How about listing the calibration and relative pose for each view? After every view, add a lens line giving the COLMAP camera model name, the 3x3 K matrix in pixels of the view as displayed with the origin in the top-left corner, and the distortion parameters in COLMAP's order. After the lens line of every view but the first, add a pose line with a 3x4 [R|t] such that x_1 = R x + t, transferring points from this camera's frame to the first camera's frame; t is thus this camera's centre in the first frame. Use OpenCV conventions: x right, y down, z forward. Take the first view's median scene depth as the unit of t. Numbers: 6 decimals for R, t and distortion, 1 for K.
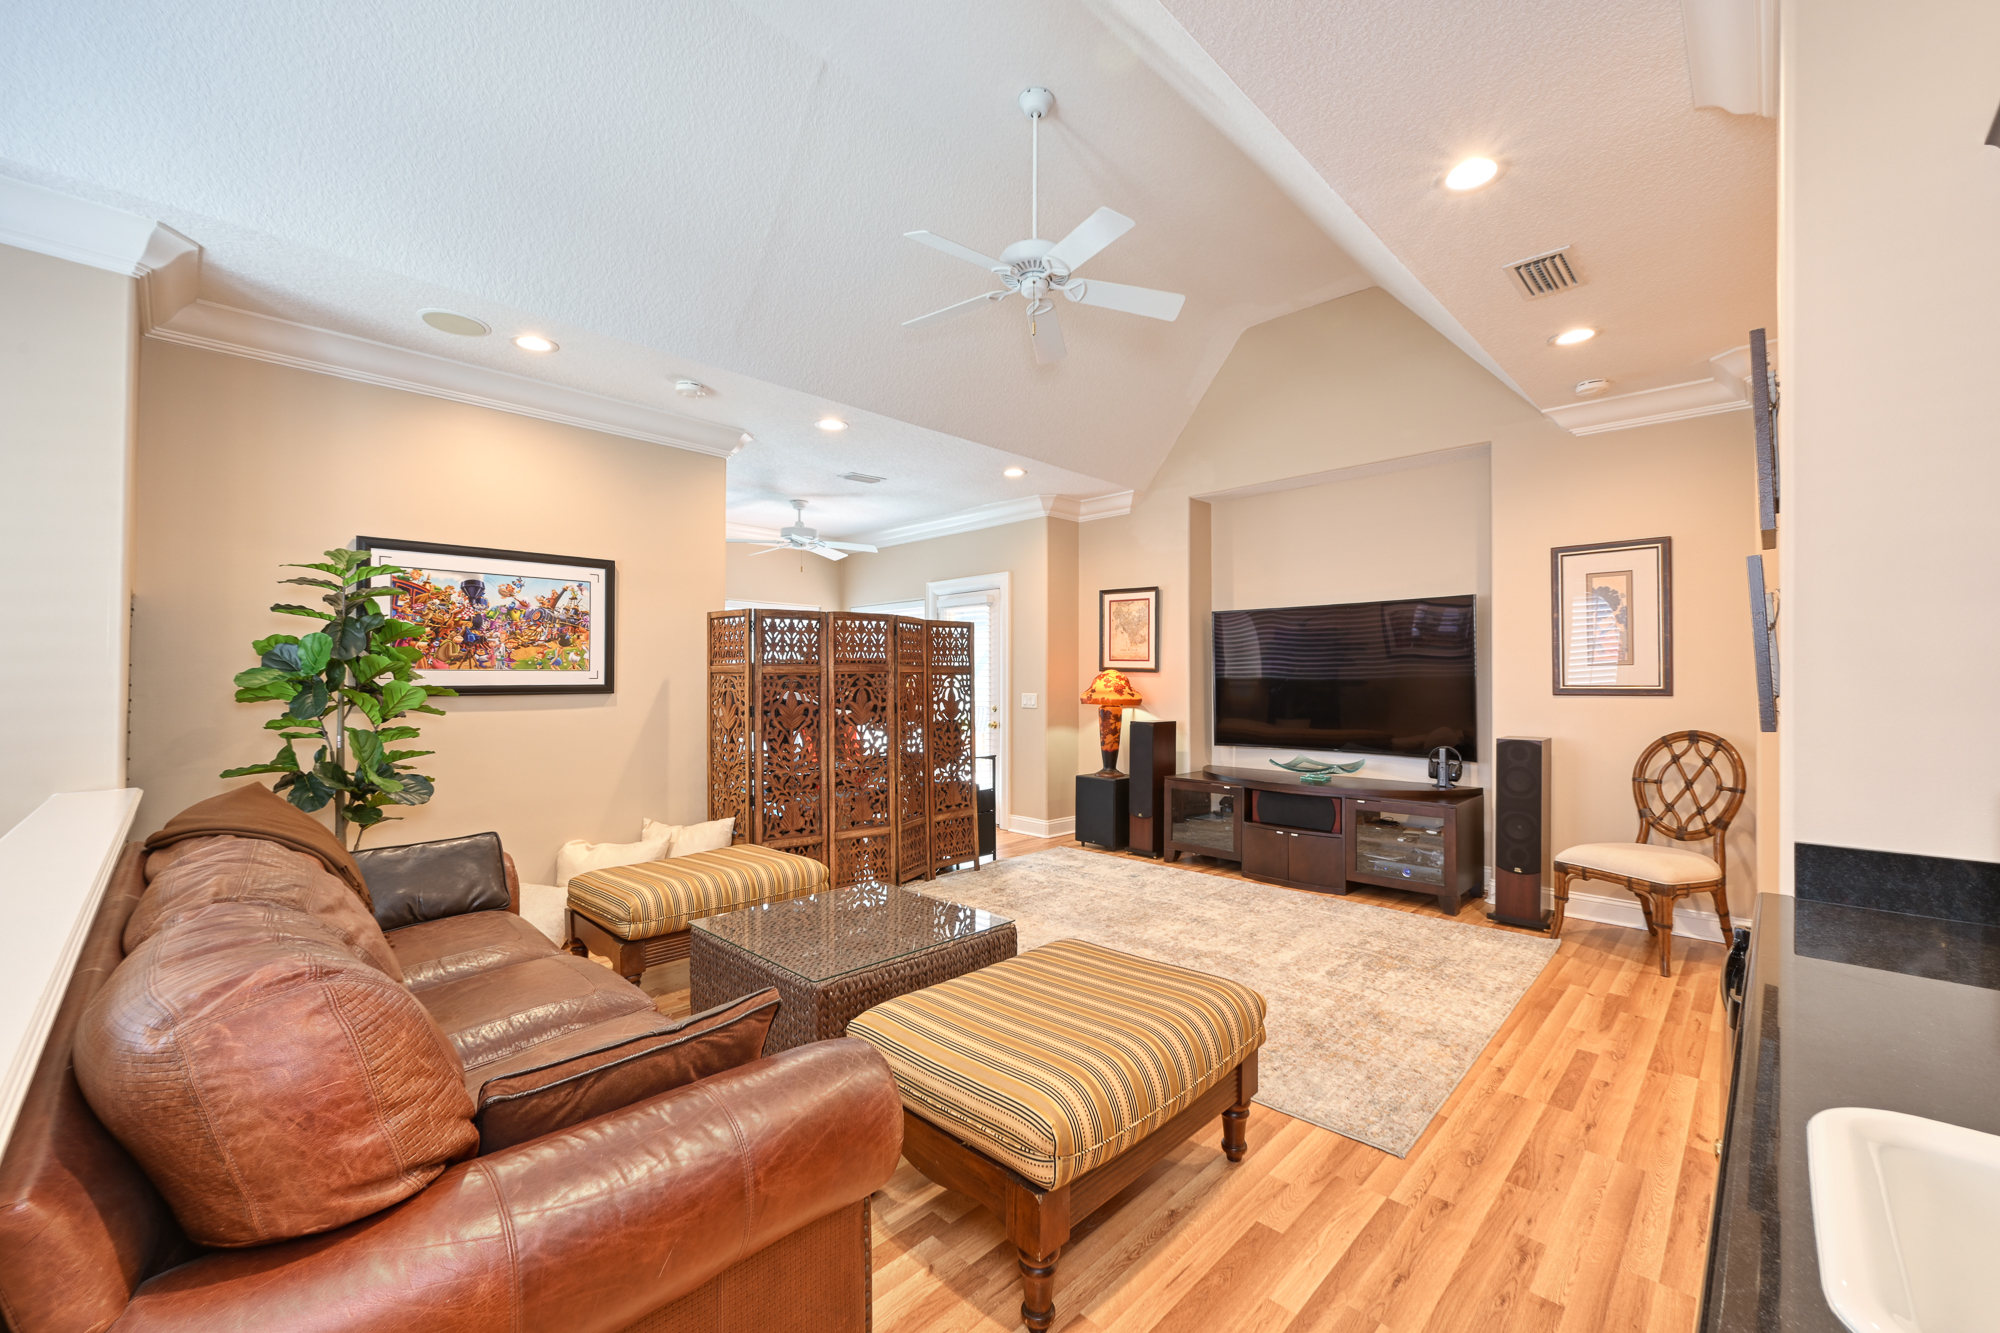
lens RADIAL K [[833.3, 0, 1003.8], [0, 833.3, 695.2], [0, 0, 1]] dist [-0.019379, -0.000069]
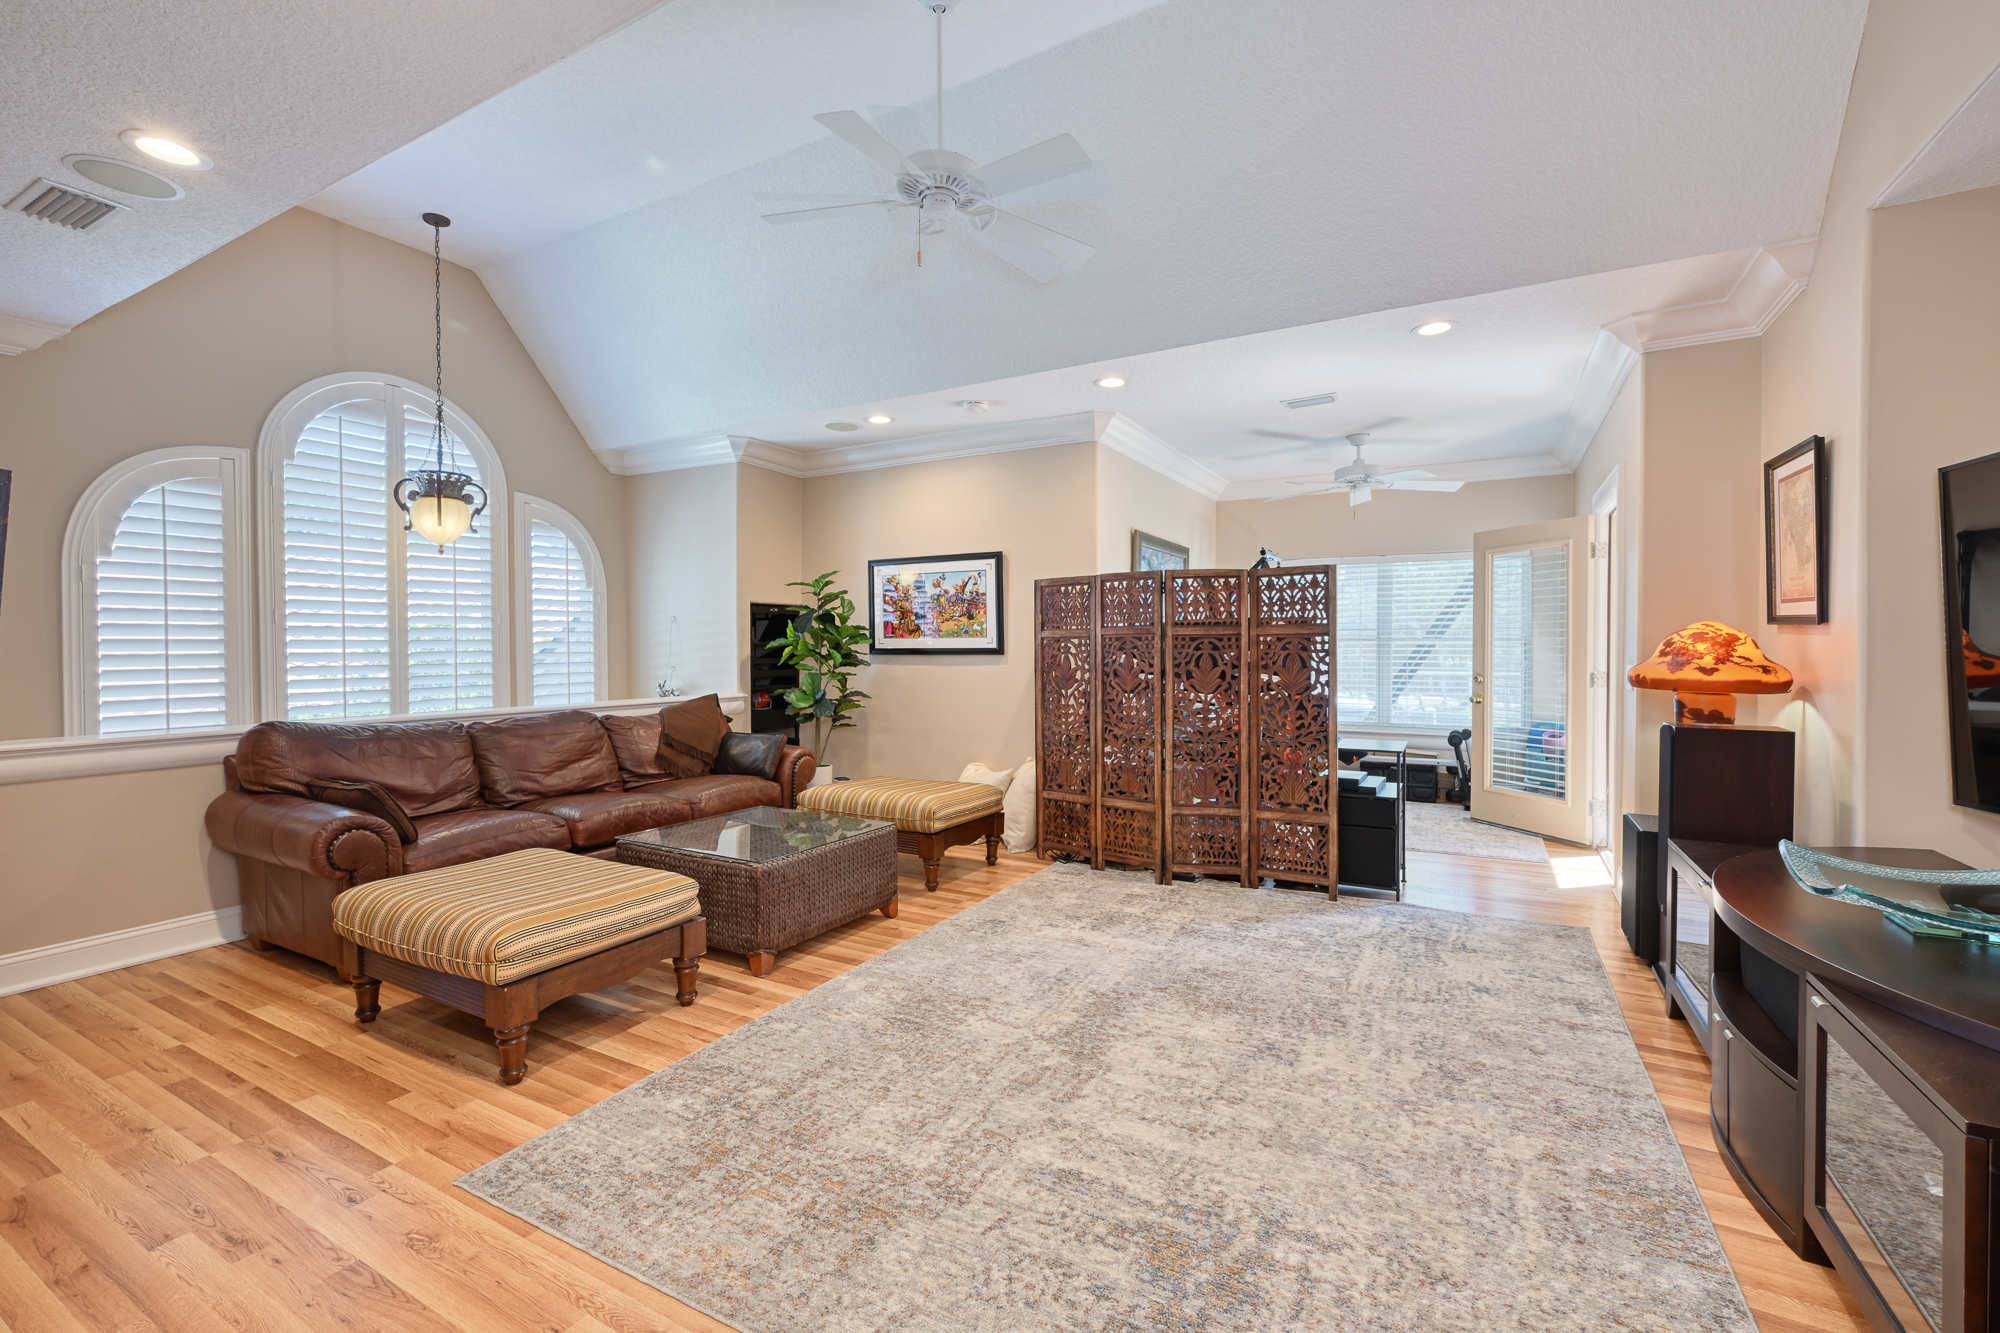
lens RADIAL K [[806.3, 0, 1000.0], [0, 806.3, 666.5], [0, 0, 1]] dist [0.000679, 0.000161]
pose [[0.263896, 0.026780, -0.964179, 0.746974], [-0.011057, 0.999633, 0.024738, -0.014838], [0.964488, 0.004133, 0.264095, 0.679037]]
